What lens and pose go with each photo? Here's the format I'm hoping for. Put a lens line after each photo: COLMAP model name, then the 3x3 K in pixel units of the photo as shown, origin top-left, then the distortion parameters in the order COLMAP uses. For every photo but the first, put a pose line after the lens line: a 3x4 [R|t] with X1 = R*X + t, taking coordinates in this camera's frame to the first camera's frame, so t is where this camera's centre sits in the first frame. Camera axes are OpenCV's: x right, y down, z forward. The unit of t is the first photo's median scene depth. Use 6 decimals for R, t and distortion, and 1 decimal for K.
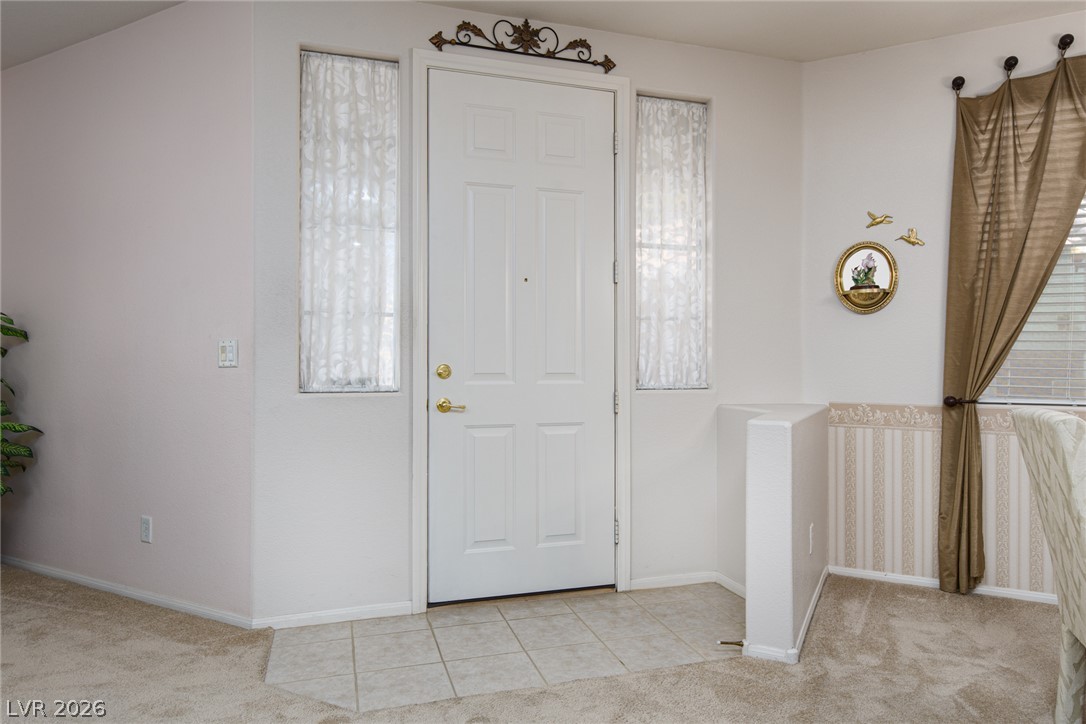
lens RADIAL K [[705.3, 0, 549.3], [0, 705.3, 356.2], [0, 0, 1]] dist [0.031847, -0.000425]
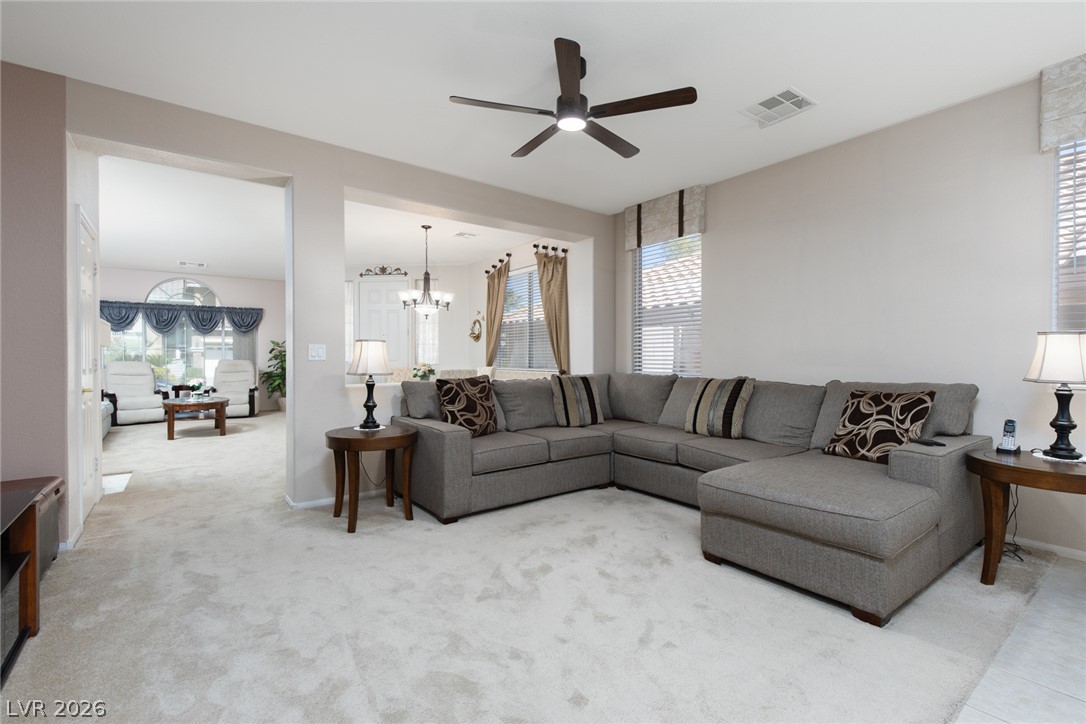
lens RADIAL K [[487.5, 0, 548.9], [0, 487.5, 359.6], [0, 0, 1]] dist [0.003747, -0.001490]
pose [[0.900926, -0.000447, -0.433973, 1.828725], [0.004528, 0.999955, 0.008369, 0.004018], [0.433950, -0.009505, 0.900887, -0.918973]]
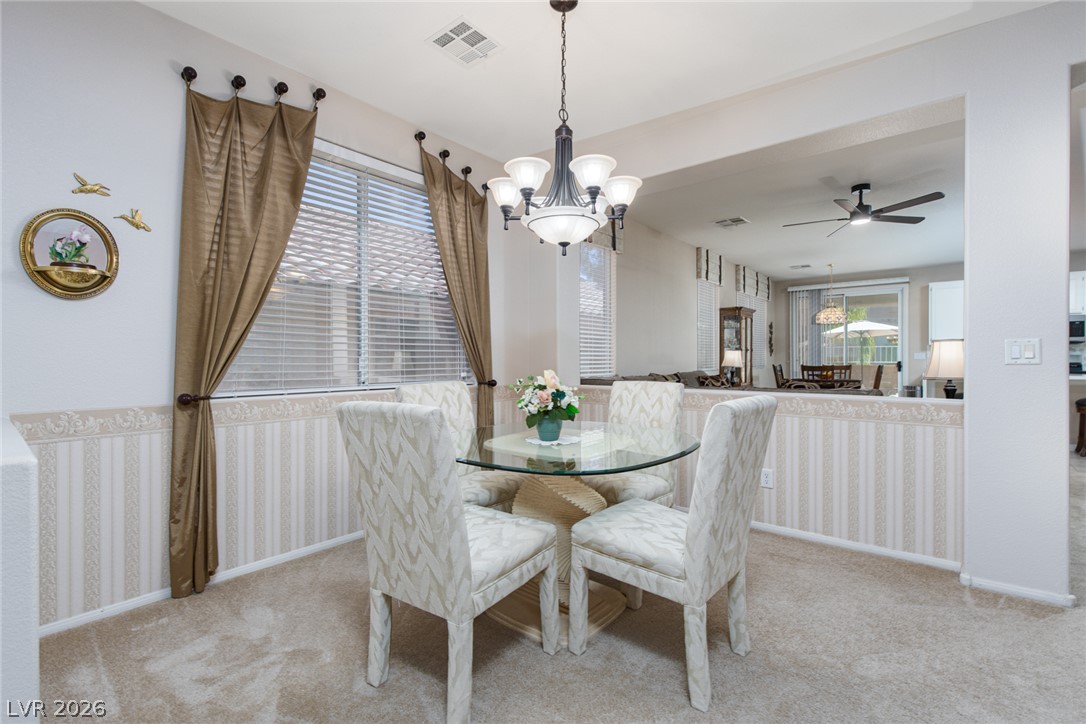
lens RADIAL K [[487.5, 0, 553.3], [0, 487.5, 360.8], [0, 0, 1]] dist [0.003747, -0.001490]
pose [[0.207304, -0.006997, 0.978252, 0.017916], [-0.002495, 0.999967, 0.007681, 0.004732], [-0.978273, -0.004033, 0.207280, 0.376731]]
